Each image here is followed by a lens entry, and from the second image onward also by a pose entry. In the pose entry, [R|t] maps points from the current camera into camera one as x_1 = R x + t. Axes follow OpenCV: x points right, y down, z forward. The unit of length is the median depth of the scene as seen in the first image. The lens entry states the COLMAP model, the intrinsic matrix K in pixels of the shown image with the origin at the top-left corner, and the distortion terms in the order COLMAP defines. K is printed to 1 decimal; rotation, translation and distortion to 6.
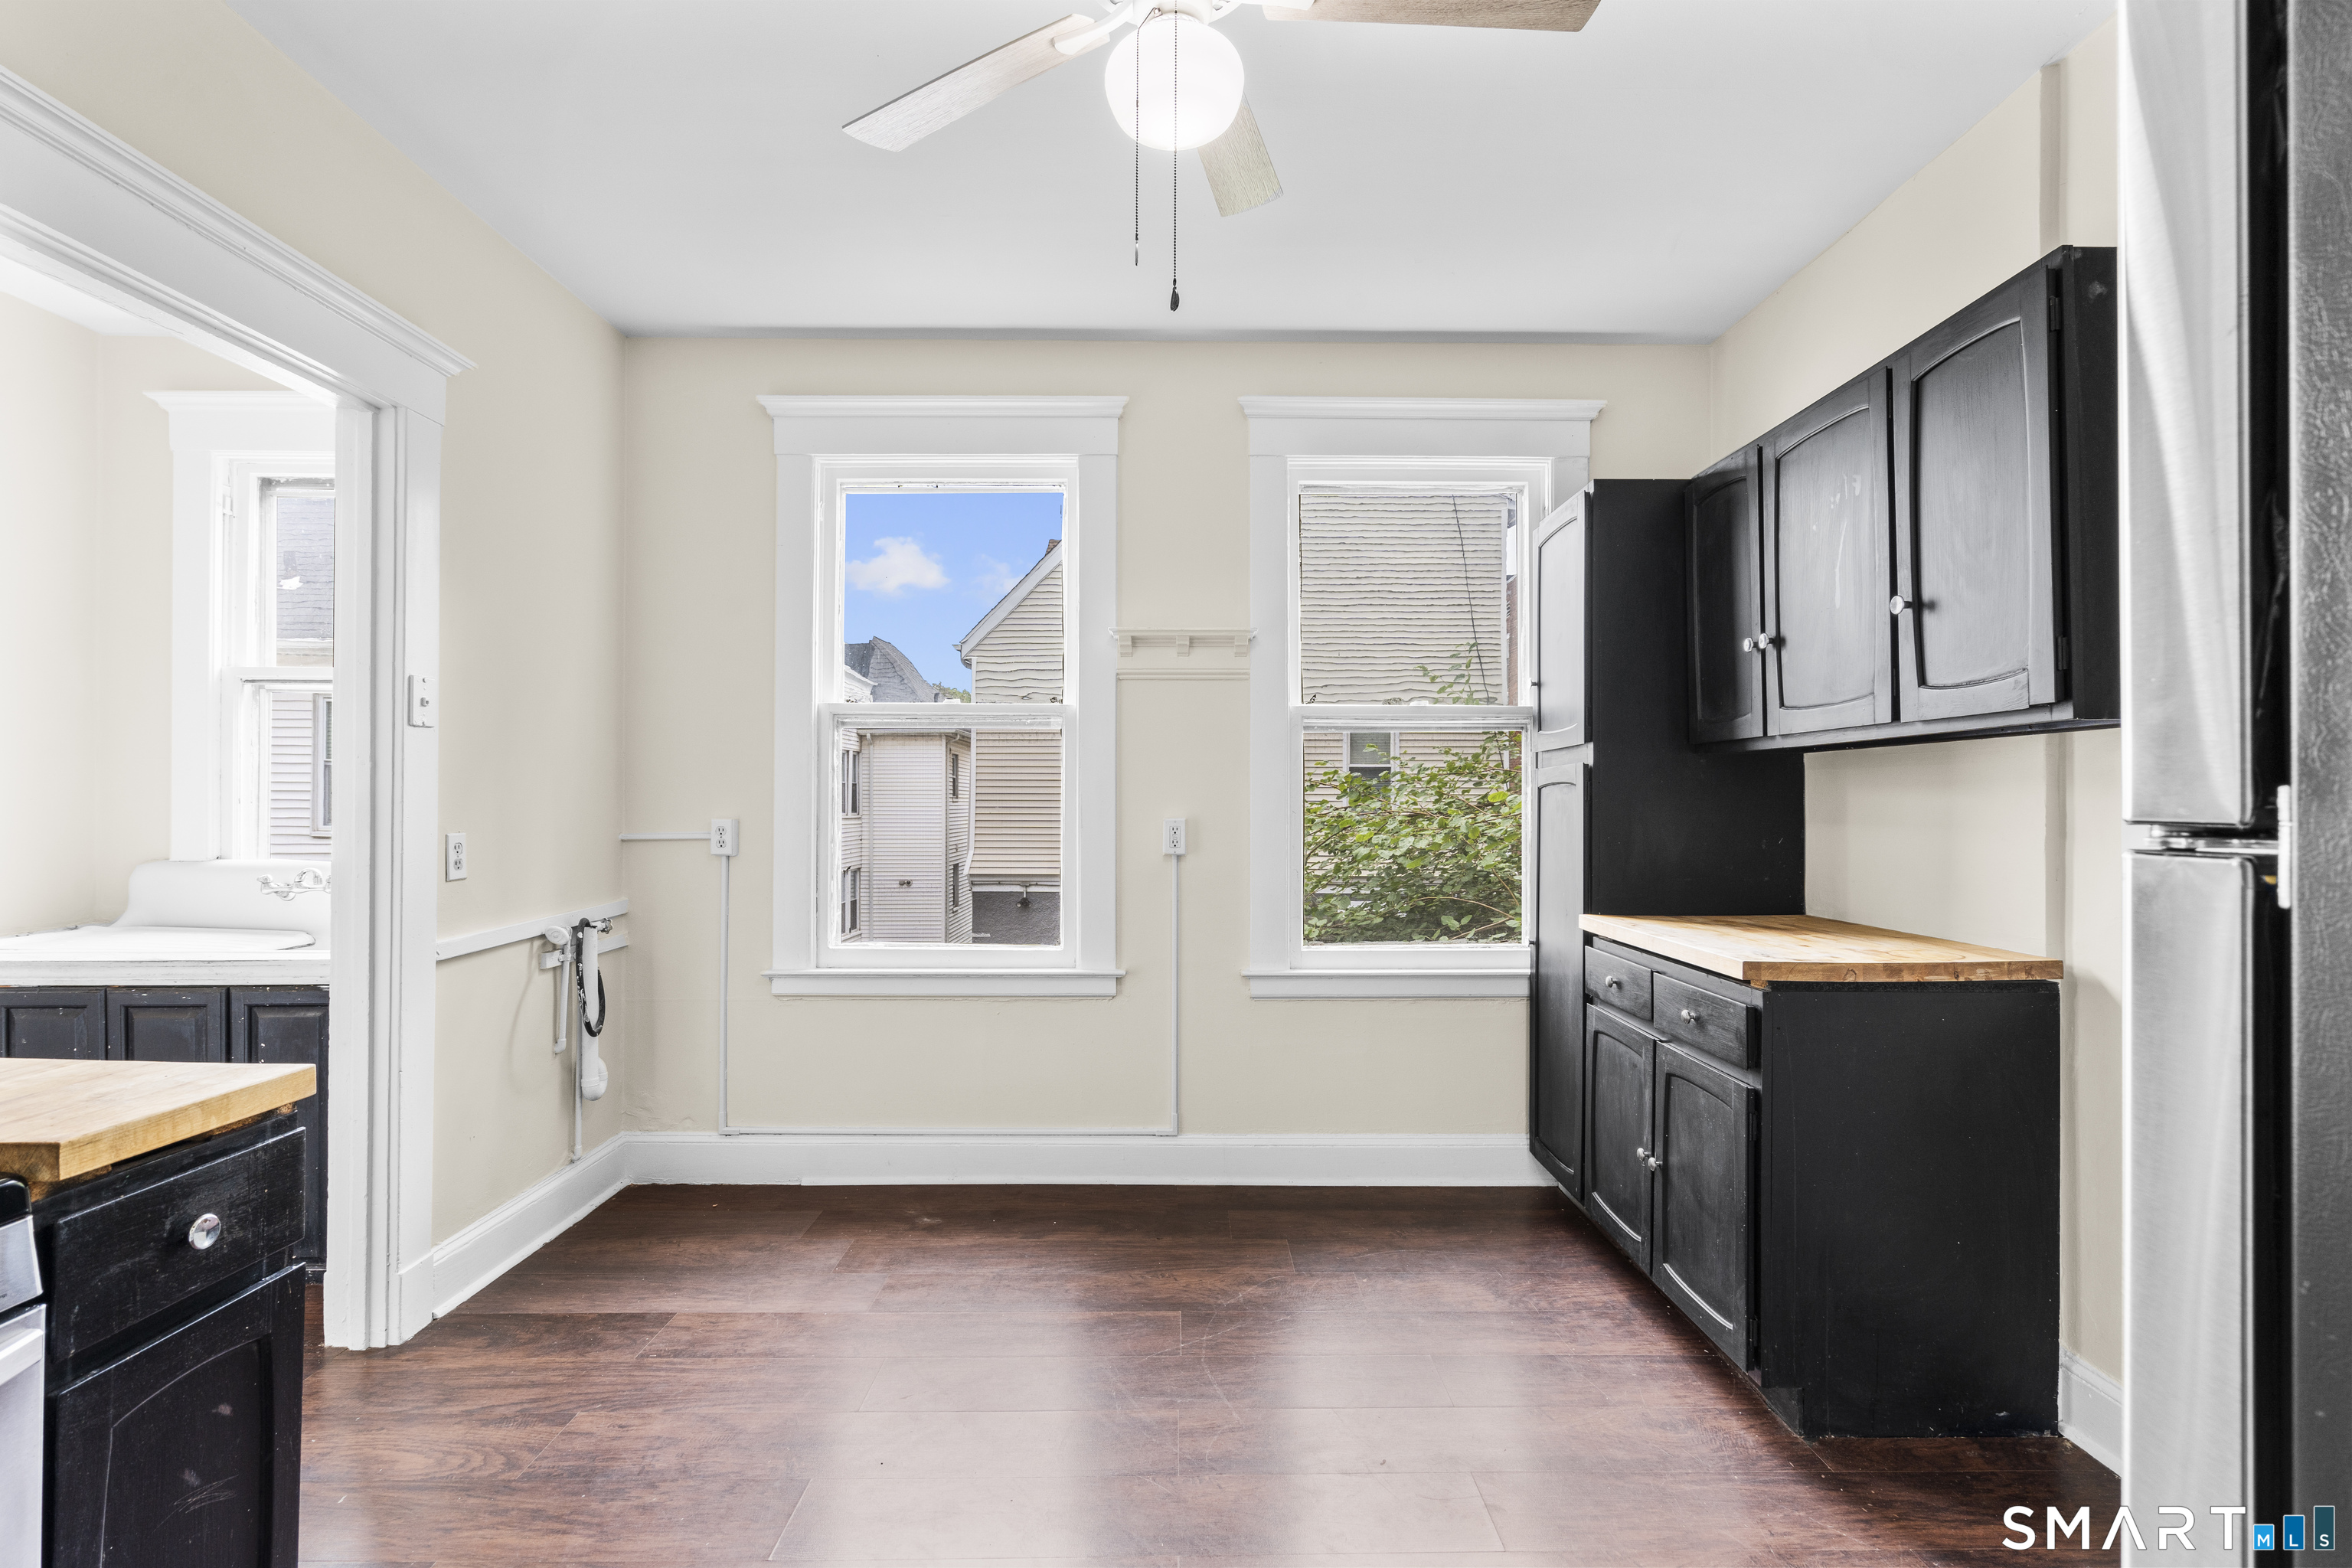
lens RADIAL K [[1056.3, 0, 1186.0], [0, 1056.3, 782.1], [0, 0, 1]] dist [-0.004179, 0.000695]
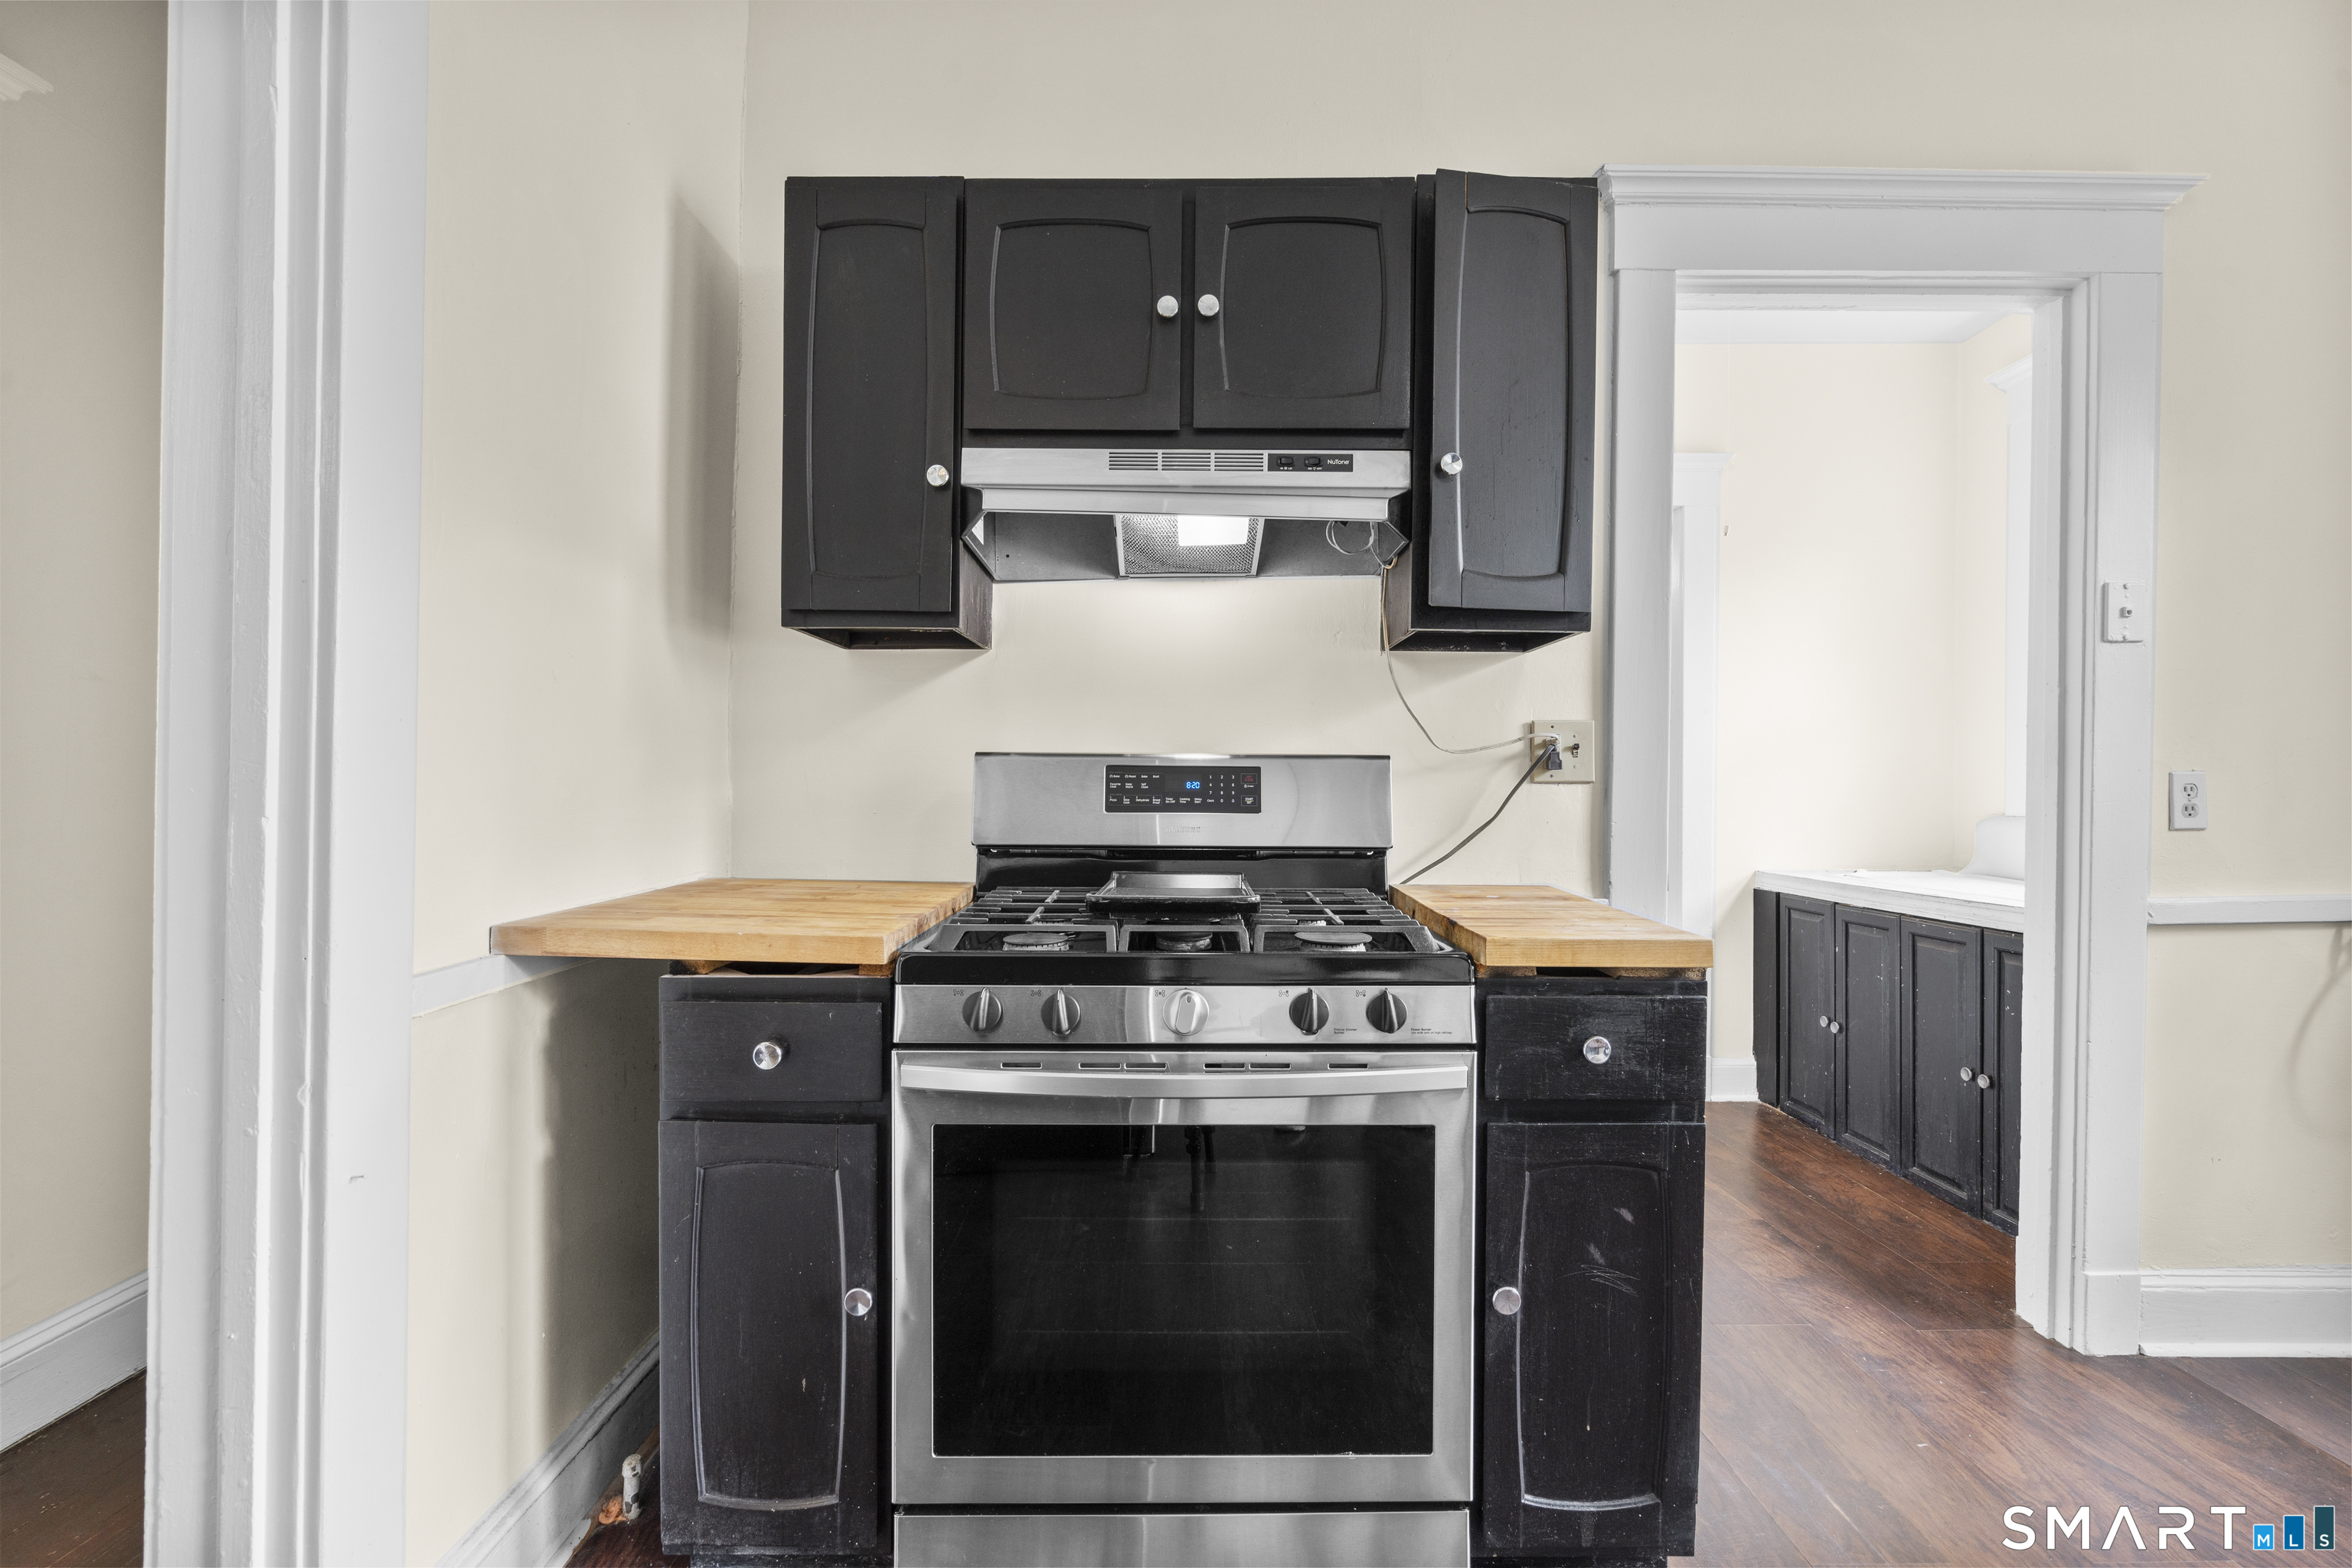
lens RADIAL K [[1055.3, 0, 1185.6], [0, 1055.3, 790.0], [0, 0, 1]] dist [-0.002115, 0.000718]
pose [[-0.003295, -0.002484, -0.999991, 0.126039], [0.007089, 0.999972, -0.002508, 0.065745], [0.999969, -0.007097, -0.003278, 0.265943]]
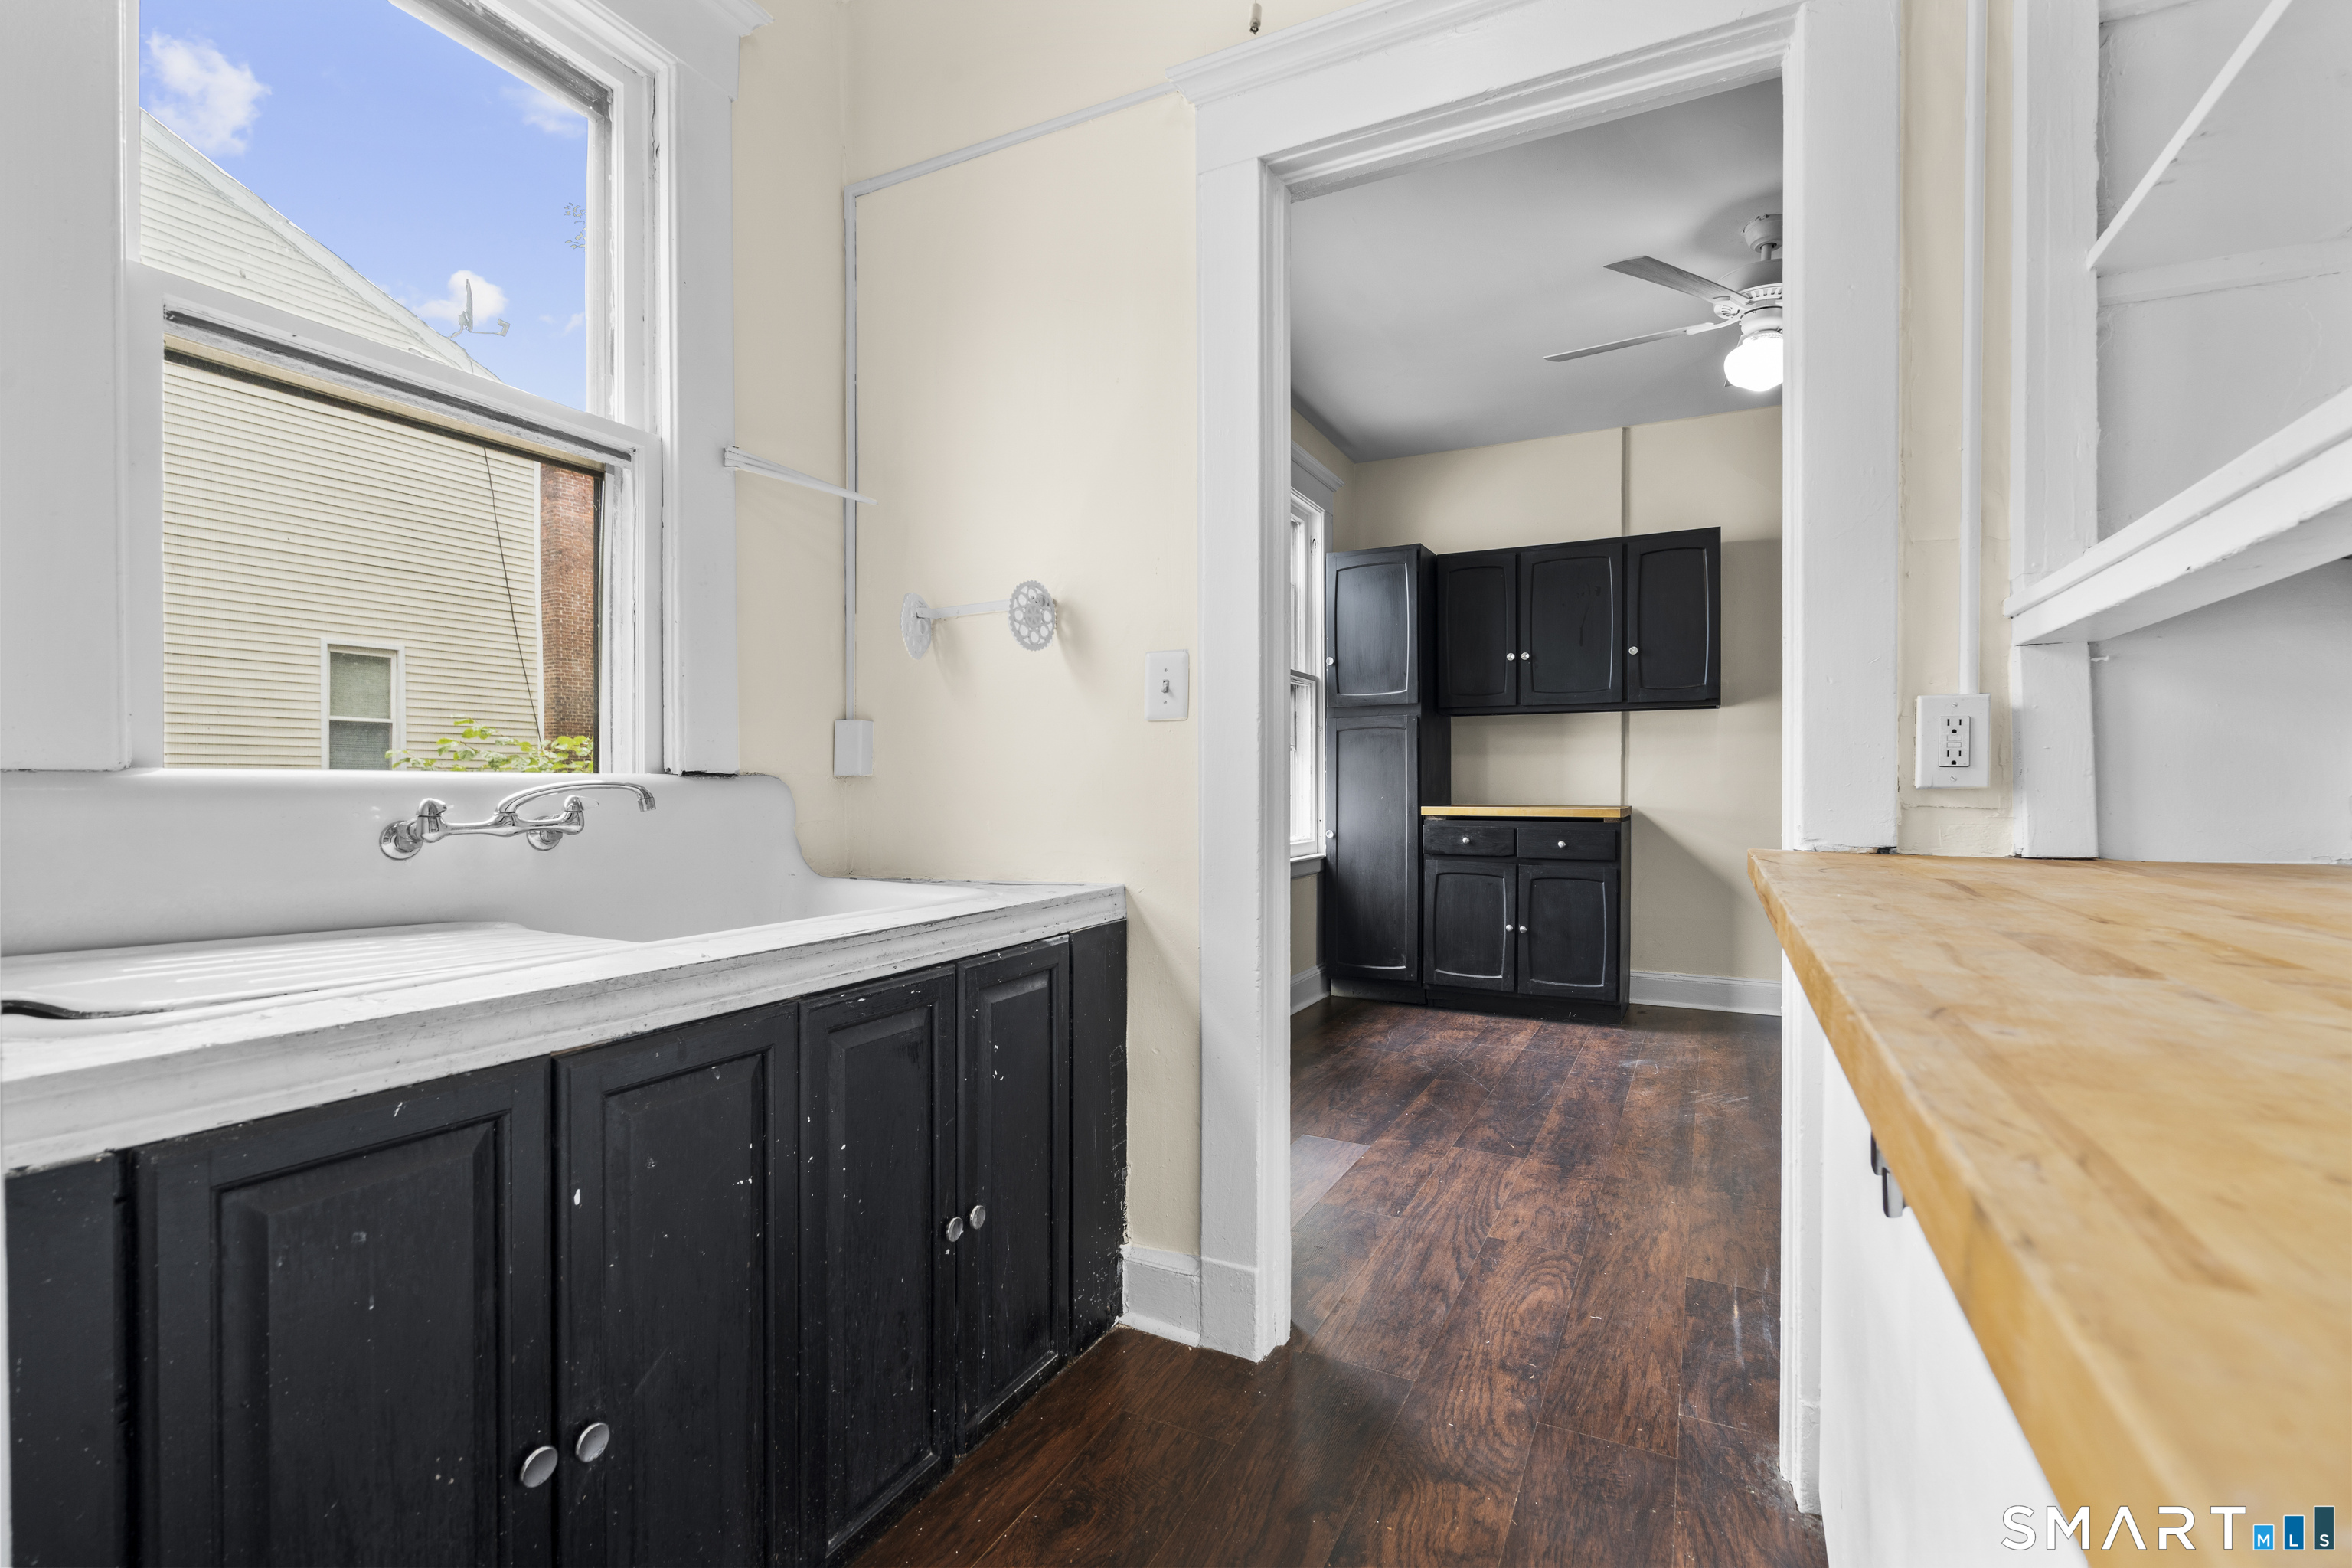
lens RADIAL K [[1056.3, 0, 1186.0], [0, 1056.3, 782.1], [0, 0, 1]] dist [-0.004179, 0.000695]
pose [[0.458649, 0.001382, 0.888617, -1.542180], [-0.009685, 0.999947, 0.003443, 0.102604], [-0.888565, -0.010186, 0.458638, 0.694322]]
